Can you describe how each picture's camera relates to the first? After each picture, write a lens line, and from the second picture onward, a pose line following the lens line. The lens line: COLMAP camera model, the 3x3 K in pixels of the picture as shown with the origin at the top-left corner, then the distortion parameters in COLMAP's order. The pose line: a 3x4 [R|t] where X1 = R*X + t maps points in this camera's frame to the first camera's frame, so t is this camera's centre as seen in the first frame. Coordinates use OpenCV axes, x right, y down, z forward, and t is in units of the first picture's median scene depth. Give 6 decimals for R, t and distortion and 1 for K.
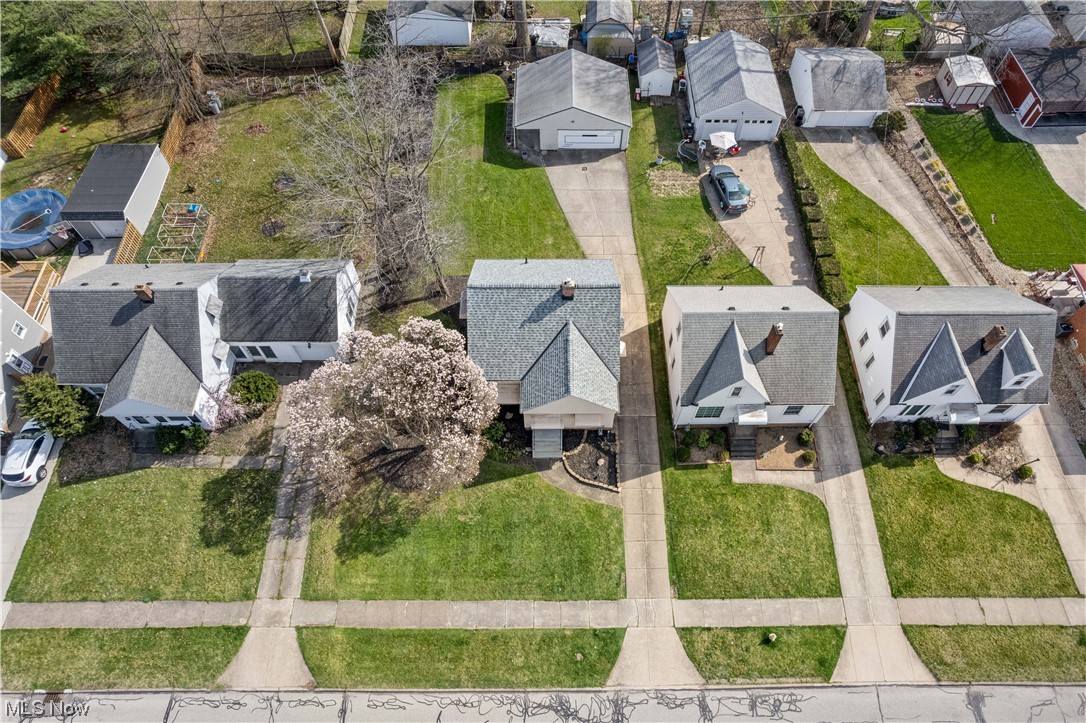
lens RADIAL K [[715.1, 0, 561.9], [0, 715.1, 367.6], [0, 0, 1]] dist [-0.079030, 0.078449]
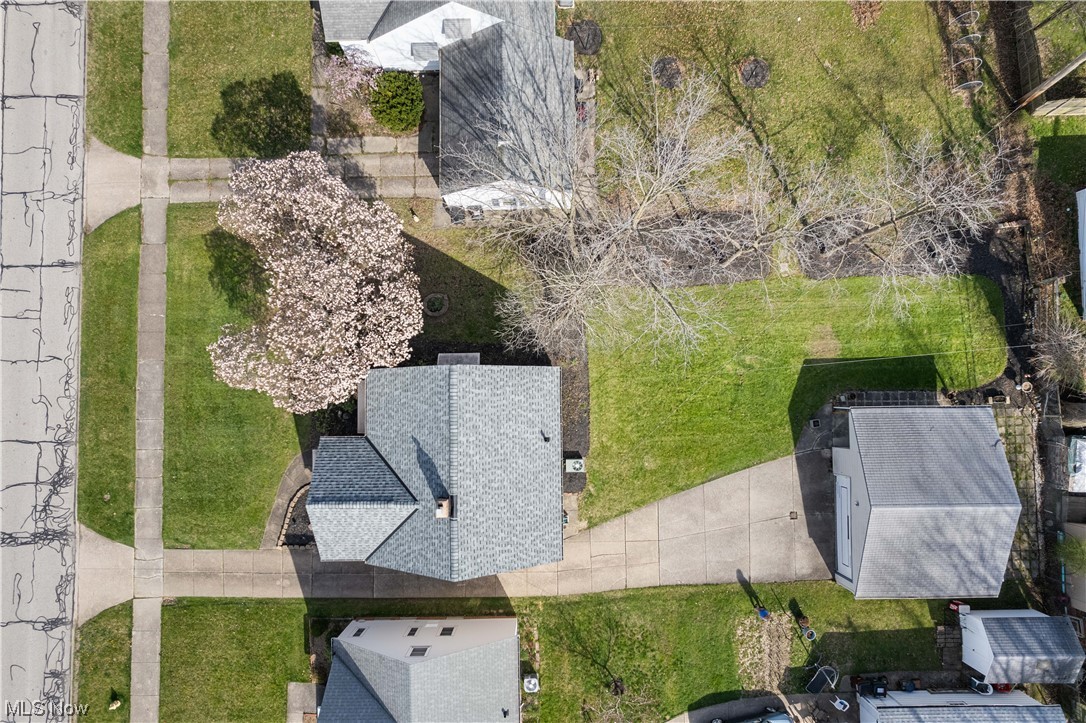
lens RADIAL K [[715.1, 0, 561.9], [0, 715.1, 367.6], [0, 0, 1]] dist [-0.079030, 0.078449]
pose [[0.001271, 0.998377, -0.056937, -0.093737], [-0.862186, 0.029938, 0.505706, -0.599843], [0.506590, 0.048447, 0.860825, 0.456717]]
